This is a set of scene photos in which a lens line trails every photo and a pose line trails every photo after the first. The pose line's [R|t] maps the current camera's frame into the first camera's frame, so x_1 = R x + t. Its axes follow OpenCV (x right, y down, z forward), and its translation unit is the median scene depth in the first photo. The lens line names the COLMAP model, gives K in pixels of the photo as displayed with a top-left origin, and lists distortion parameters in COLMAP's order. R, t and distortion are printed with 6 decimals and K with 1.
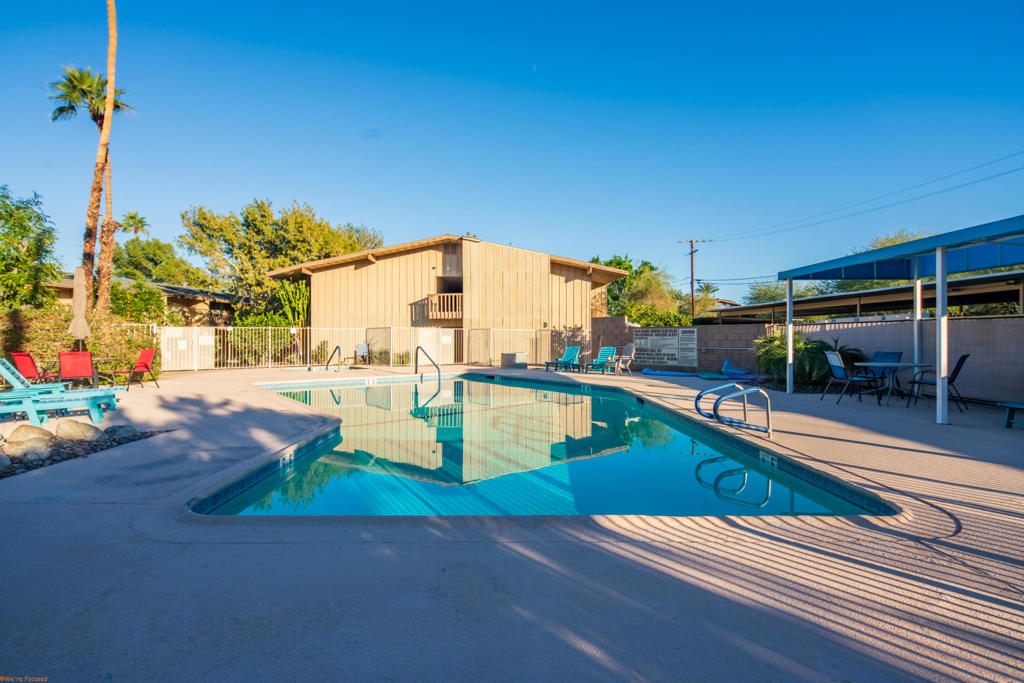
lens RADIAL K [[498.2, 0, 508.3], [0, 498.2, 338.7], [0, 0, 1]] dist [0.002313, -0.000384]
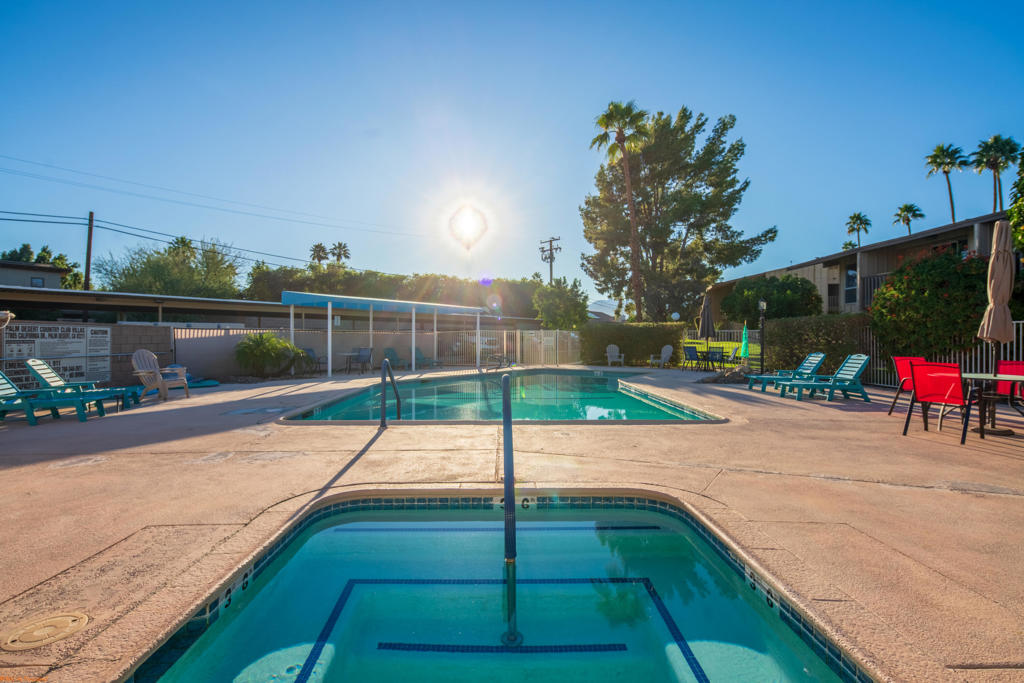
lens RADIAL K [[498.2, 0, 515.5], [0, 498.2, 342.0], [0, 0, 1]] dist [0.002313, -0.000384]
pose [[-0.794161, 0.003945, 0.607695, -0.304076], [0.008531, 0.999953, 0.004658, 0.000983], [-0.607648, 0.008883, -0.794157, 0.721305]]
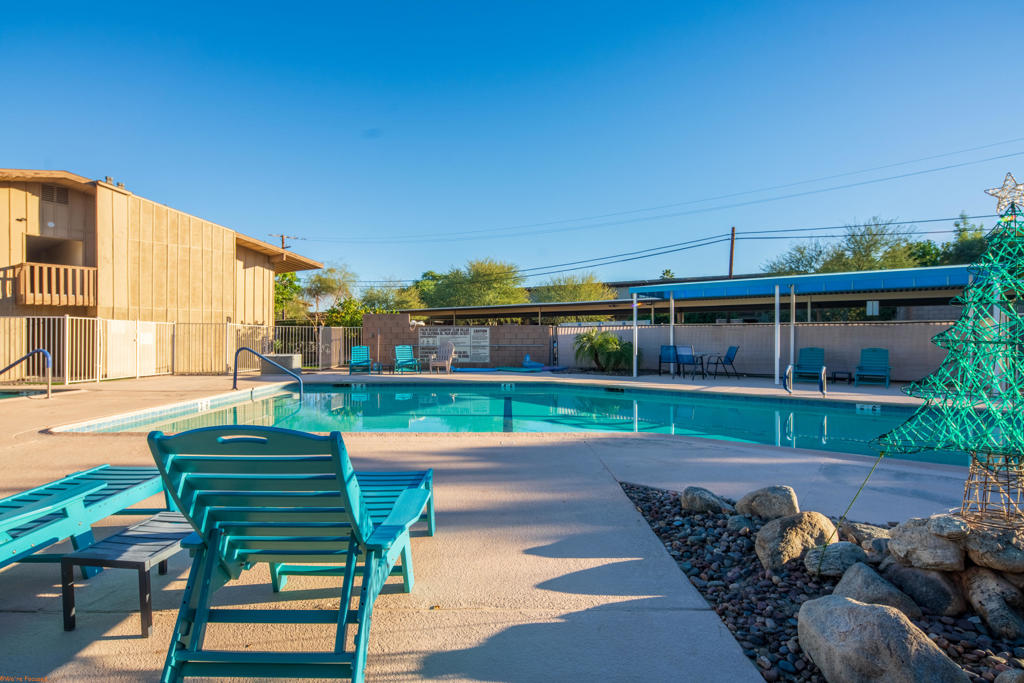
lens RADIAL K [[498.2, 0, 515.7], [0, 498.2, 337.3], [0, 0, 1]] dist [0.002313, -0.000384]
pose [[0.605705, 0.002318, 0.795686, -0.278354], [0.000699, 0.999994, -0.003446, 0.002413], [-0.795689, 0.002643, 0.605700, 0.167123]]
